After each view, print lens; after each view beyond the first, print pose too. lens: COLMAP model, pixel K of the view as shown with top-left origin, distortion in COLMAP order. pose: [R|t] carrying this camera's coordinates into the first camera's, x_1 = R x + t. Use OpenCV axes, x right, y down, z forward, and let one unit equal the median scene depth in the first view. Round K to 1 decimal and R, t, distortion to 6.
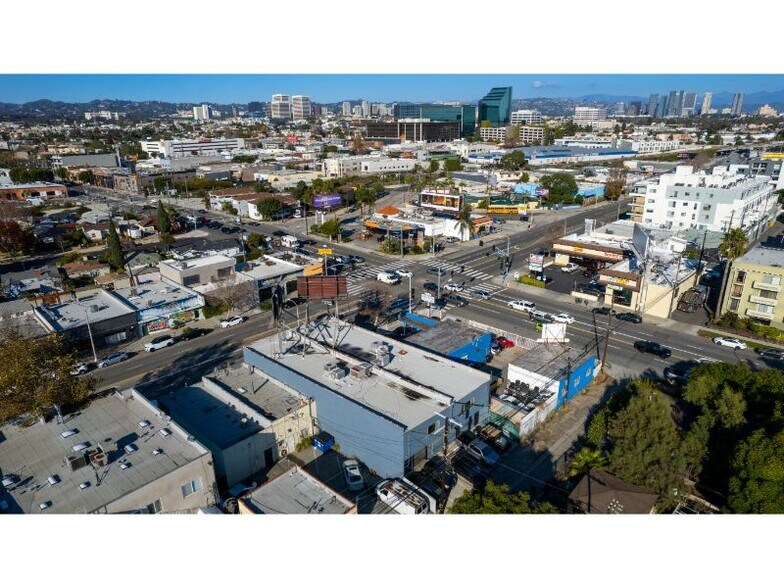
lens RADIAL K [[501.6, 0, 392.0], [0, 501.6, 294.0], [0, 0, 1]] dist [-0.084176, 0.079466]
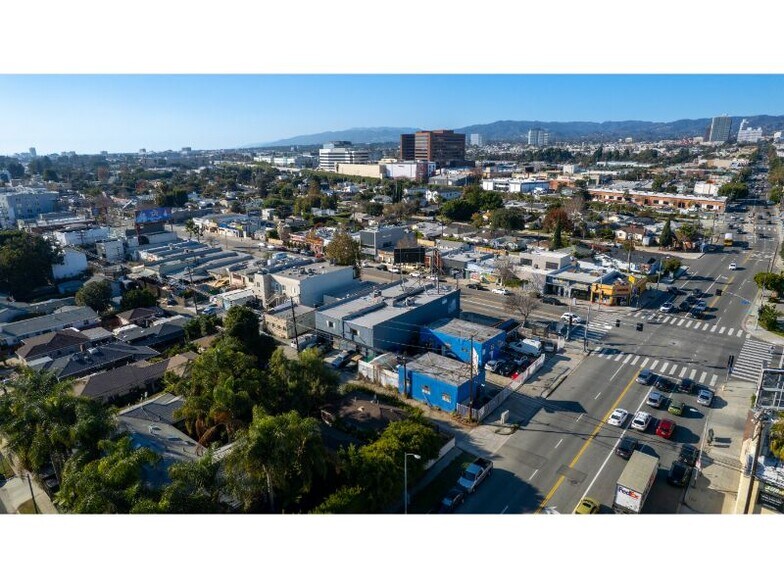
lens RADIAL K [[501.6, 0, 392.0], [0, 501.6, 294.0], [0, 0, 1]] dist [-0.084176, 0.079466]
pose [[0.060413, 0.291916, -0.954534, 0.597271], [-0.322627, 0.910663, 0.258080, -0.120164], [0.944596, 0.292367, 0.149196, 0.311019]]
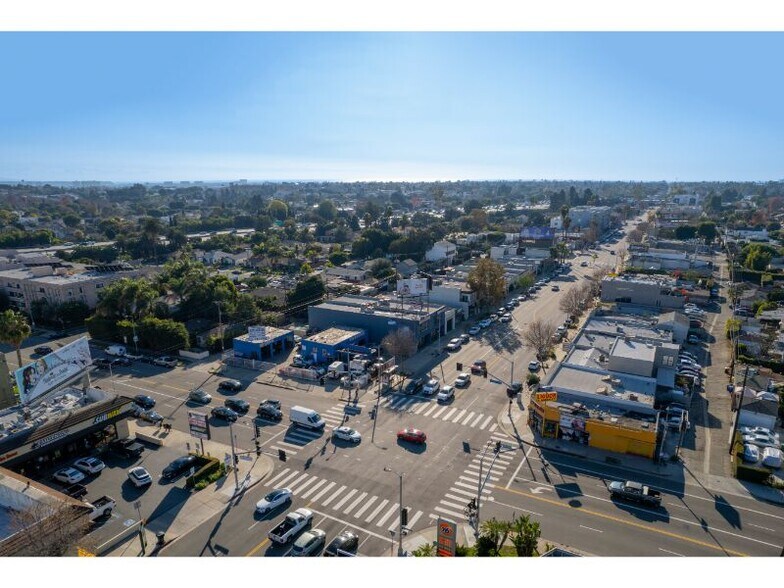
lens RADIAL K [[514.0, 0, 392.0], [0, 514.0, 294.0], [0, 0, 1]] dist [-0.085087, 0.077309]
pose [[-0.965292, 0.069167, -0.251847, 0.151983], [-0.075908, 0.848366, 0.523941, -0.384778], [0.249898, 0.524873, -0.813670, 1.061240]]
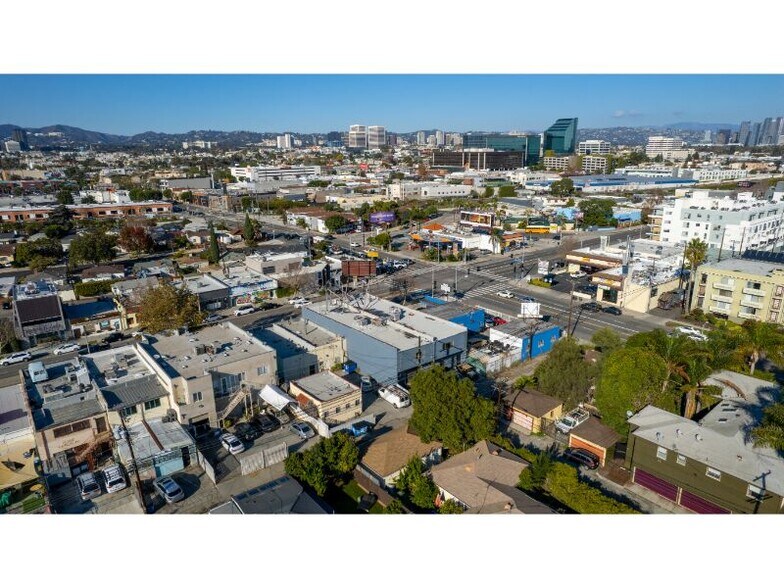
lens RADIAL K [[501.6, 0, 392.0], [0, 501.6, 294.0], [0, 0, 1]] dist [-0.084176, 0.079466]
pose [[0.989686, 0.038530, -0.137975, 0.068512], [-0.045867, 0.997676, -0.050396, 0.057079], [0.135713, 0.056205, 0.989153, -0.172756]]
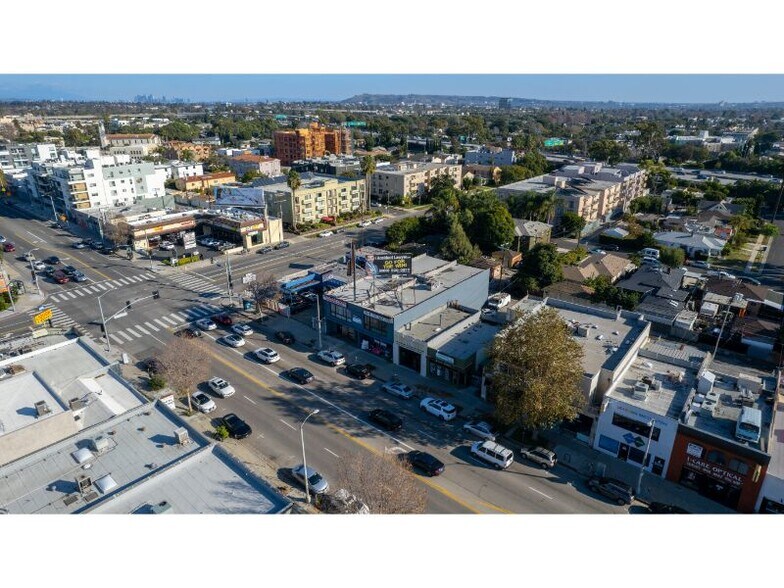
lens RADIAL K [[501.6, 0, 392.0], [0, 501.6, 294.0], [0, 0, 1]] dist [-0.084176, 0.079466]
pose [[-0.055363, -0.354161, 0.933544, -0.561702], [0.333456, 0.874737, 0.351627, -0.139300], [-0.941139, 0.330763, 0.069669, 0.396950]]
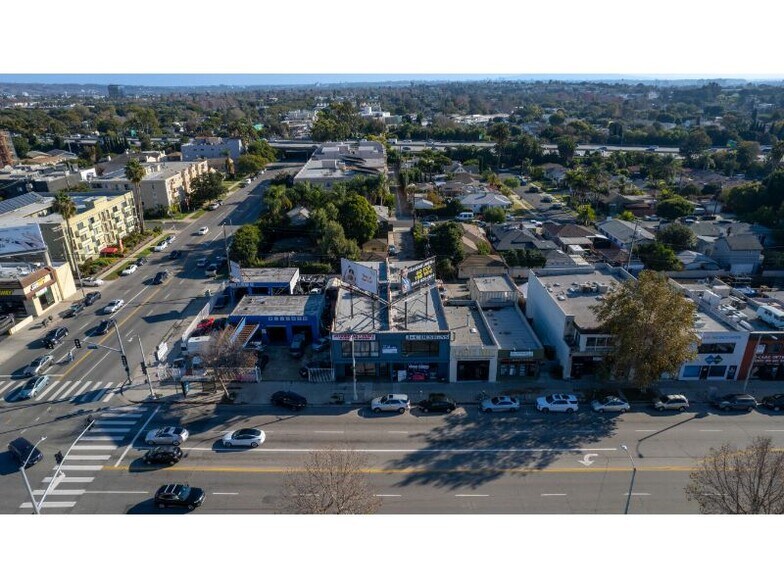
lens RADIAL K [[514.0, 0, 392.0], [0, 514.0, 294.0], [0, 0, 1]] dist [-0.085087, 0.077309]
pose [[-0.686664, -0.262288, 0.678010, -0.372947], [0.261892, 0.780774, 0.567278, -0.227536], [-0.678163, 0.567095, -0.467438, 0.646329]]
